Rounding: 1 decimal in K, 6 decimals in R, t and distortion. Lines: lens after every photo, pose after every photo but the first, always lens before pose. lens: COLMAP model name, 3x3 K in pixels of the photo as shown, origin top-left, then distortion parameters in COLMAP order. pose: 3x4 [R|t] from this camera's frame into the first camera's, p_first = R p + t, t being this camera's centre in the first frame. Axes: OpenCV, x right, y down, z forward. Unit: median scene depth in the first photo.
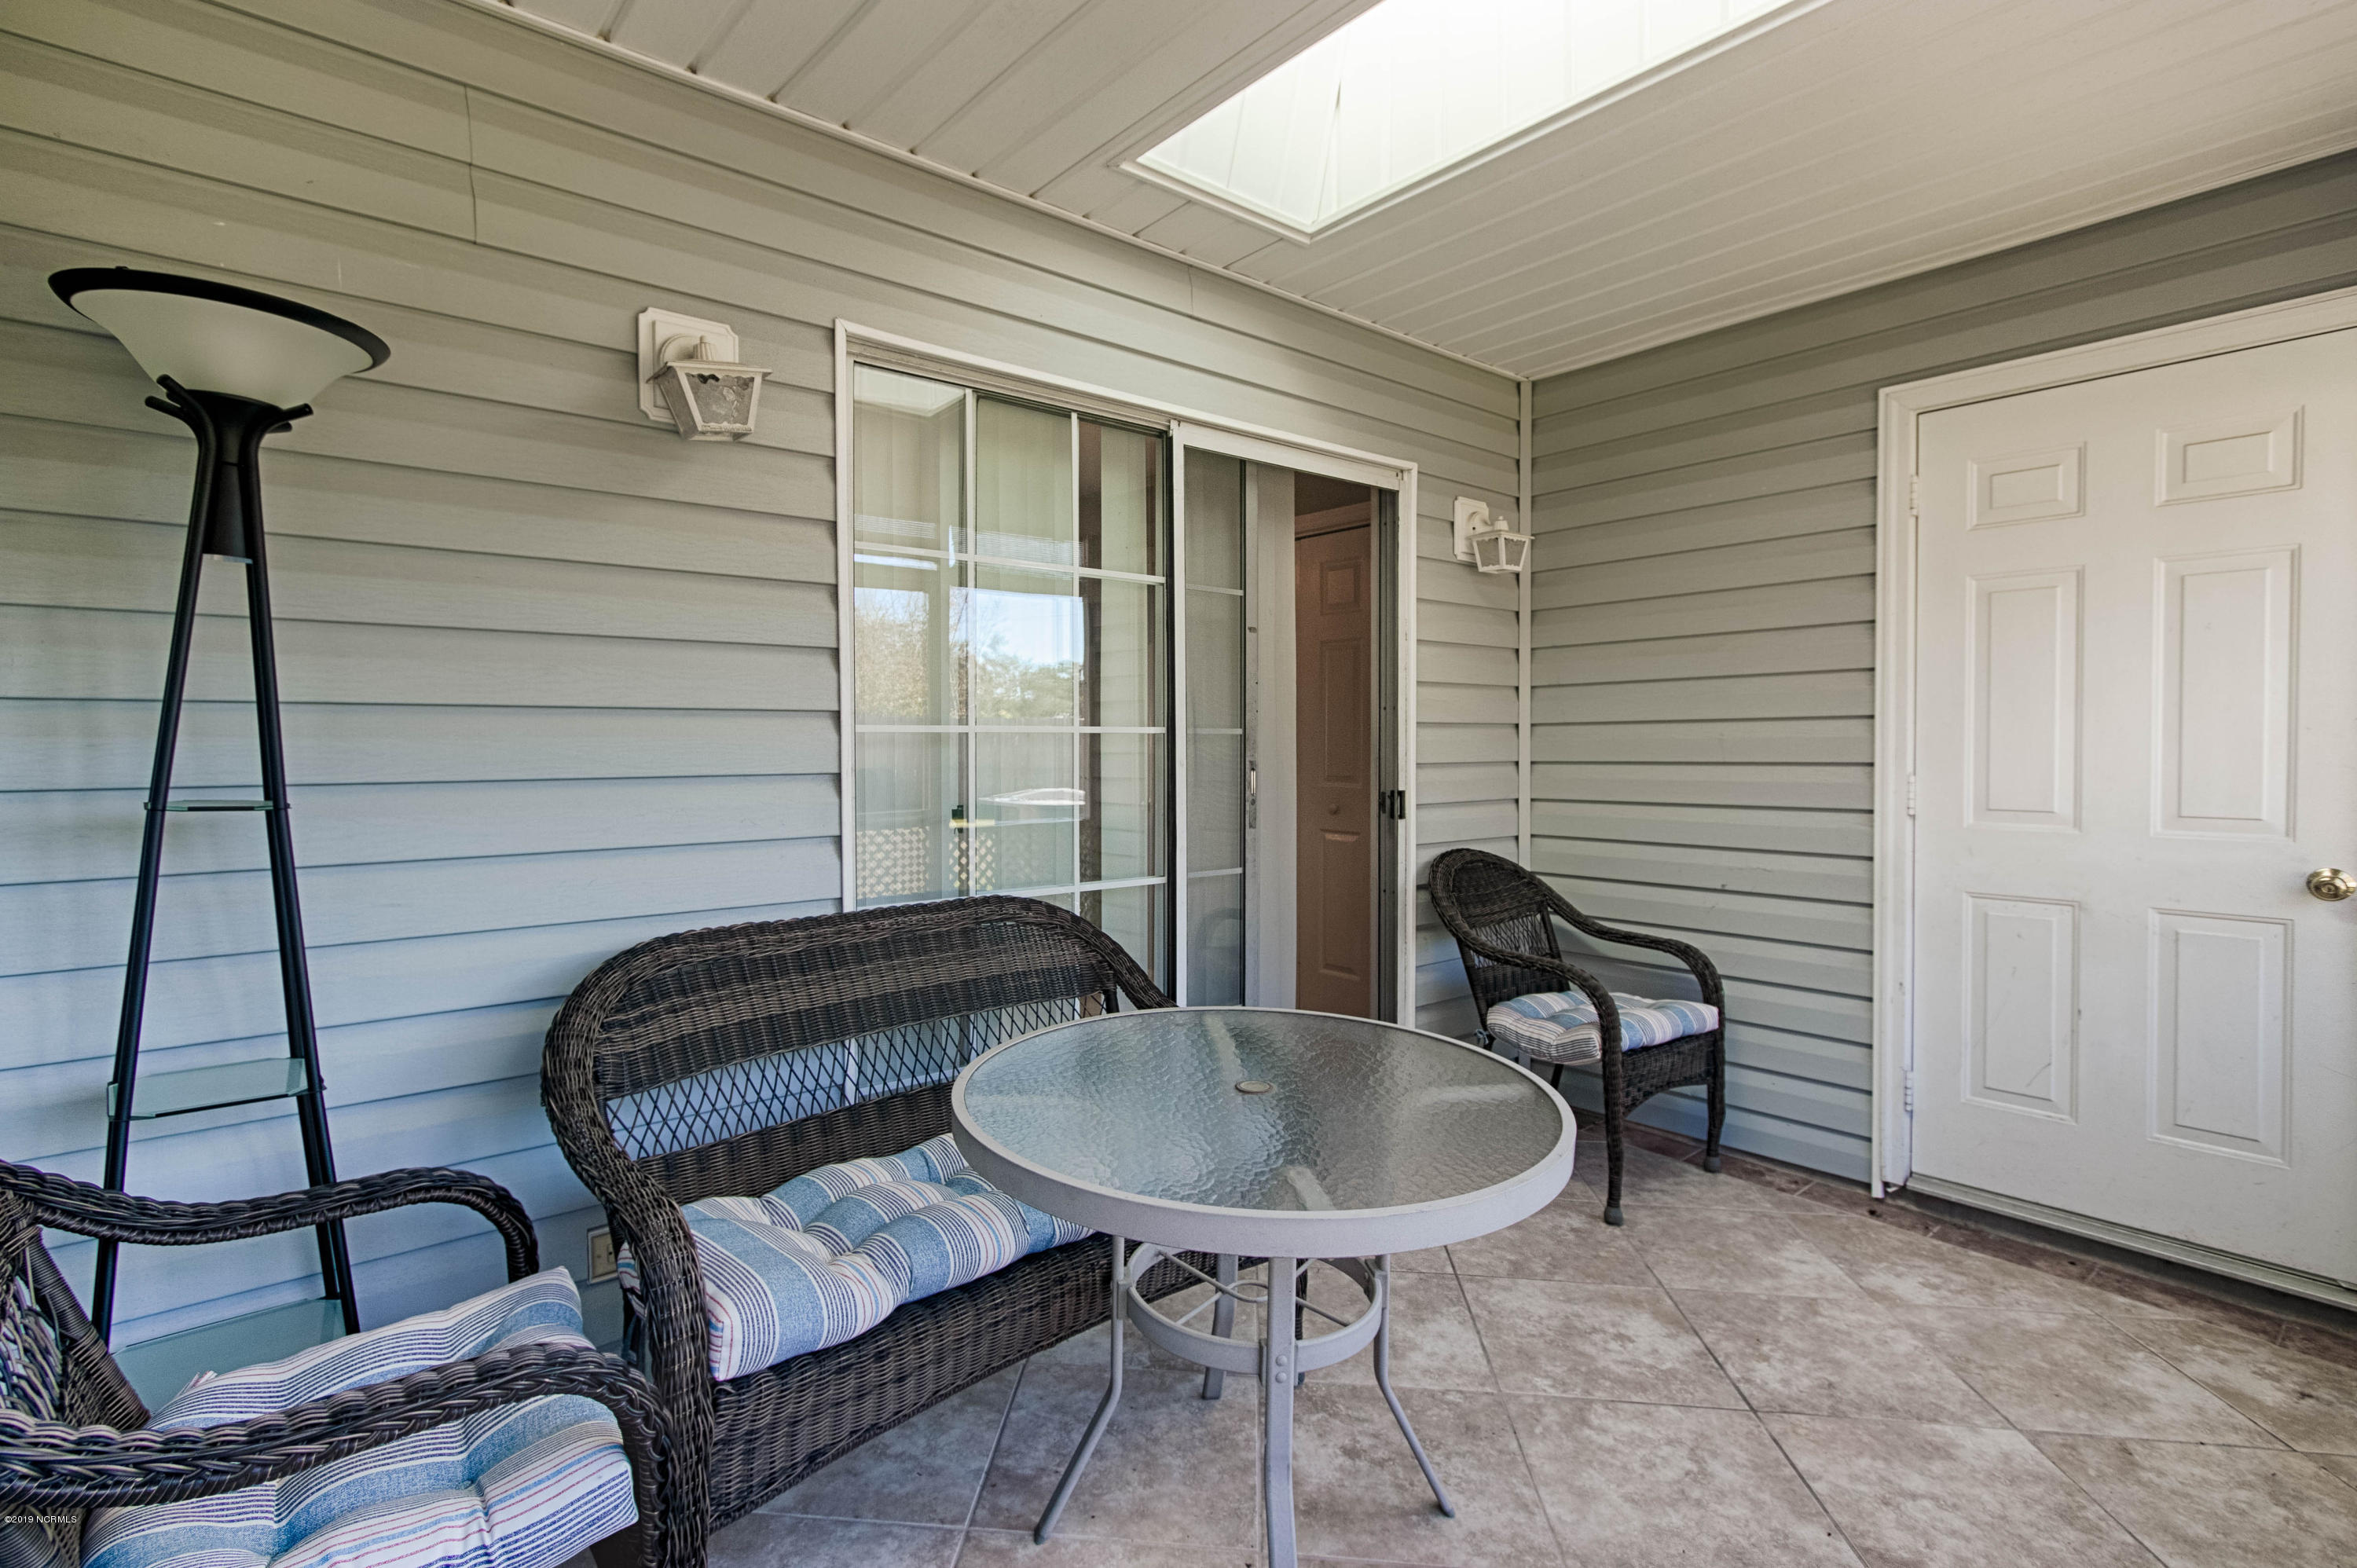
lens RADIAL K [[1097.8, 0, 1114.6], [0, 1097.8, 753.0], [0, 0, 1]] dist [0.011174, -0.000882]
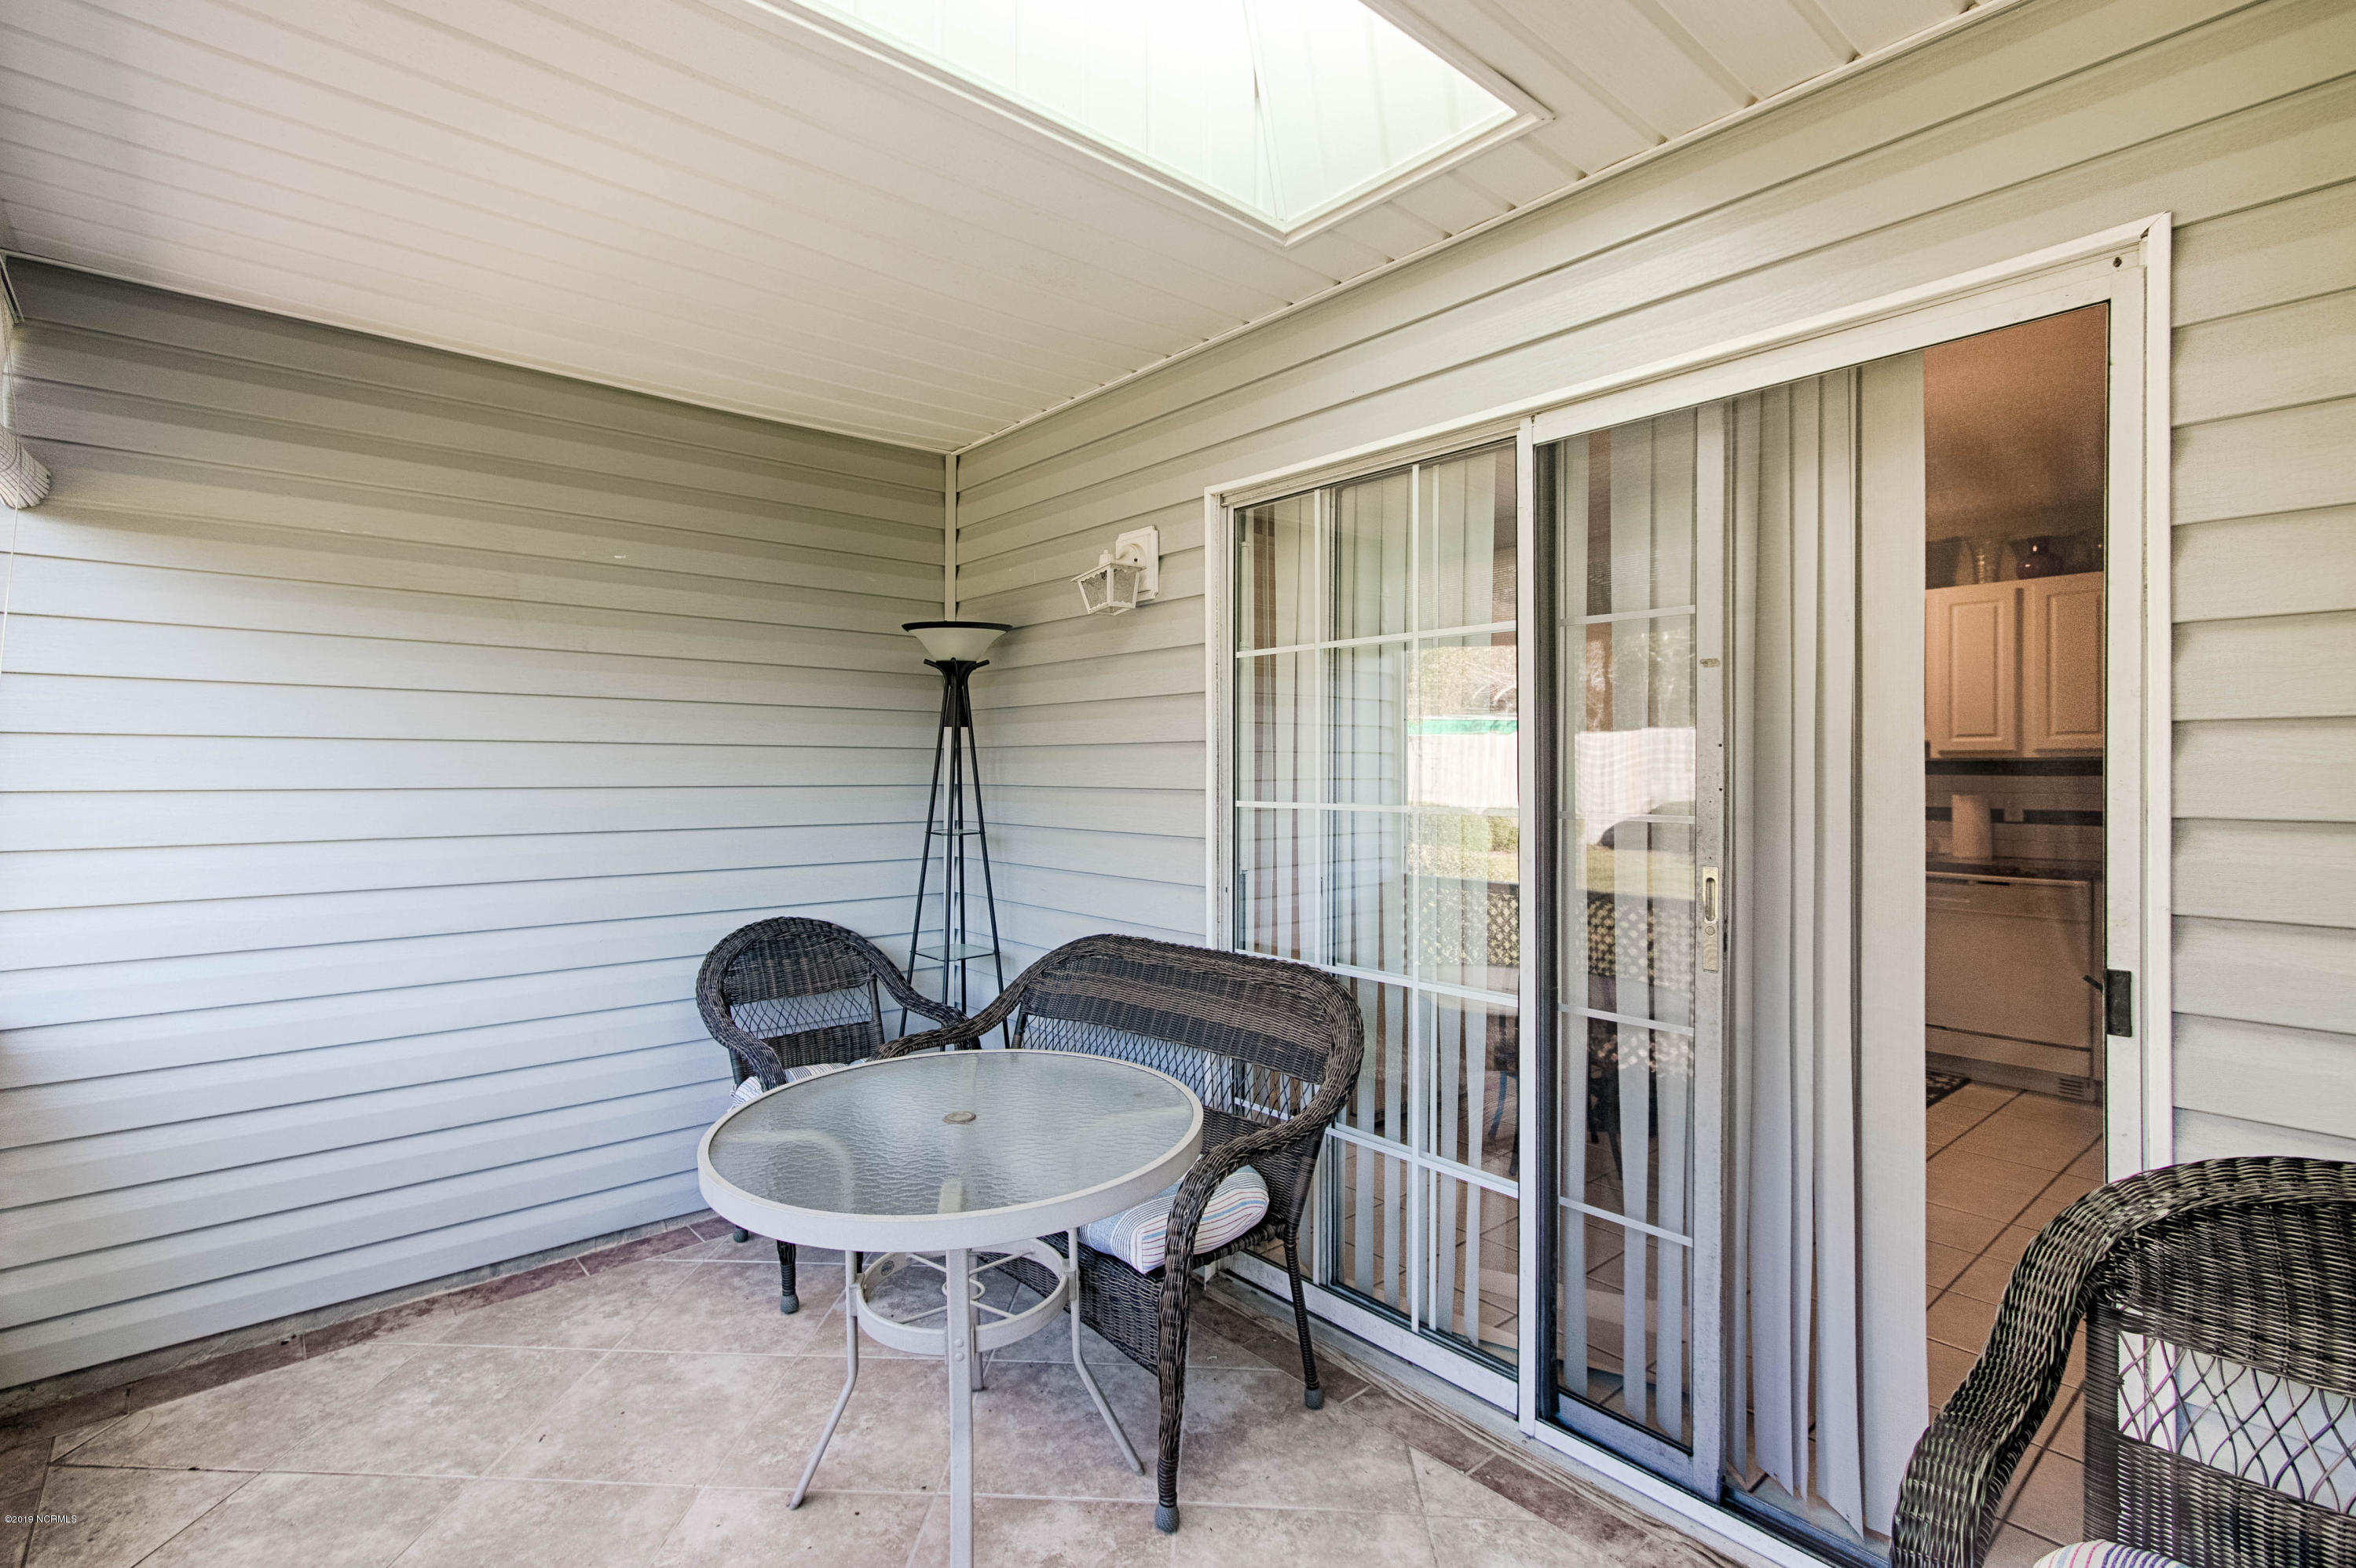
lens RADIAL K [[1097.3, 0, 1172.9], [0, 1097.3, 775.4], [0, 0, 1]] dist [0.011174, -0.000882]
pose [[0.049627, -0.001454, -0.998767, 1.055866], [-0.020925, 0.999778, -0.002495, -0.053811], [0.998549, 0.021023, 0.049585, 0.920100]]
